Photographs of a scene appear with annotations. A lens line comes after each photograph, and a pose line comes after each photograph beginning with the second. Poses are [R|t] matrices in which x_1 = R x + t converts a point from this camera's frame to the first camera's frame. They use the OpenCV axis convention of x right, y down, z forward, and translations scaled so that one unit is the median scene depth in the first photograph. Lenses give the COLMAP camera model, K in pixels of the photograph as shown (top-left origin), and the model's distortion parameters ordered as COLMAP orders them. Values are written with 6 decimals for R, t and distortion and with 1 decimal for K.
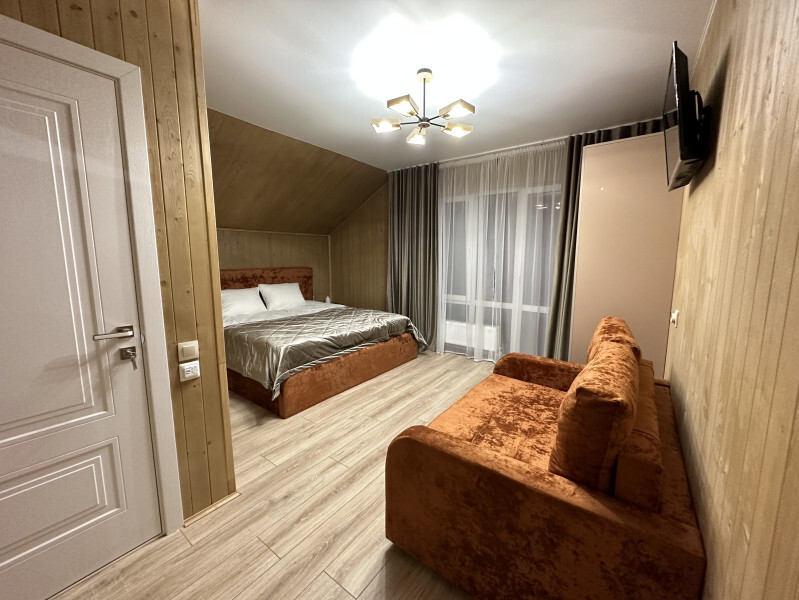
lens RADIAL K [[316.9, 0, 400.4], [0, 316.9, 299.9], [0, 0, 1]] dist [-0.003235, 0.000591]
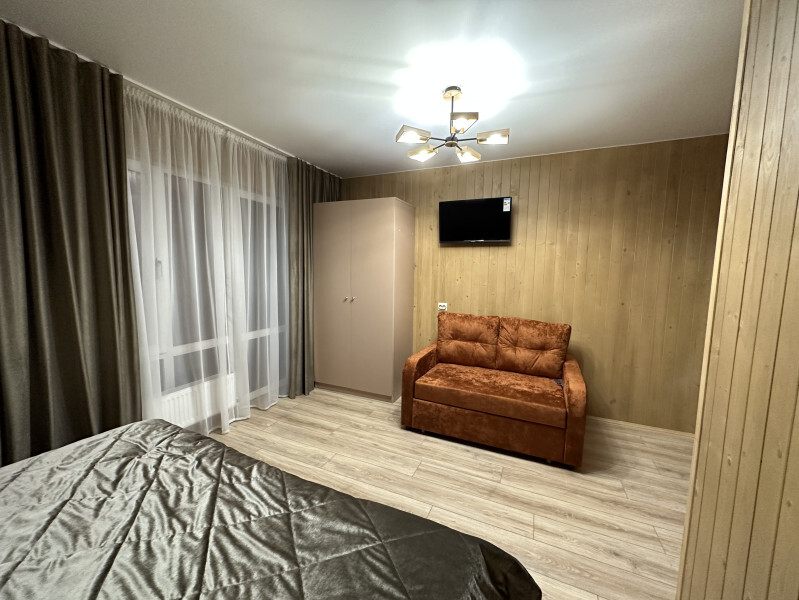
lens RADIAL K [[316.9, 0, 400.2], [0, 316.9, 296.3], [0, 0, 1]] dist [-0.003235, 0.000591]
pose [[-0.219422, -0.090400, 0.971433, -0.853775], [0.112771, 0.986674, 0.117290, -0.228401], [-0.969091, 0.135285, -0.206304, 1.389026]]
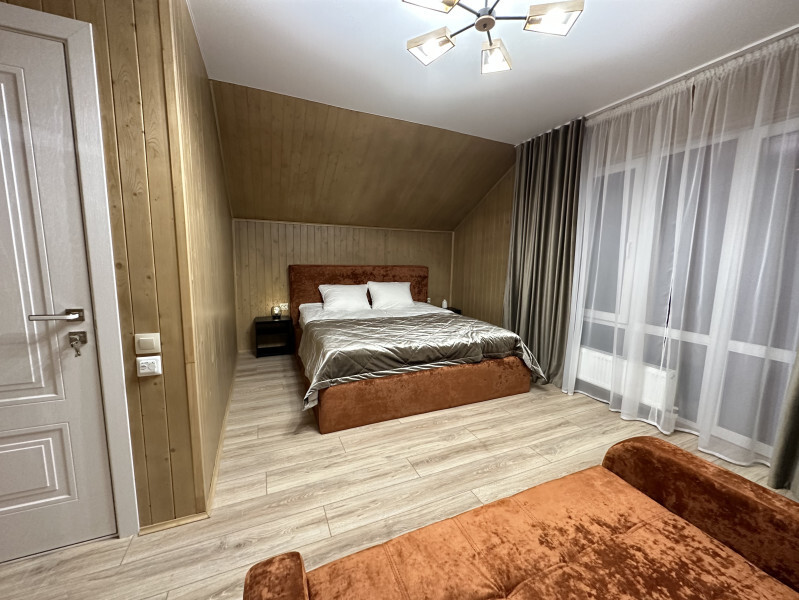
lens RADIAL K [[316.9, 0, 400.2], [0, 316.9, 300.0], [0, 0, 1]] dist [-0.003235, 0.000591]
pose [[0.867088, 0.078494, -0.491931, 0.267076], [-0.084401, 0.996379, 0.010218, -0.021574], [0.490952, 0.032659, 0.870574, 0.408263]]
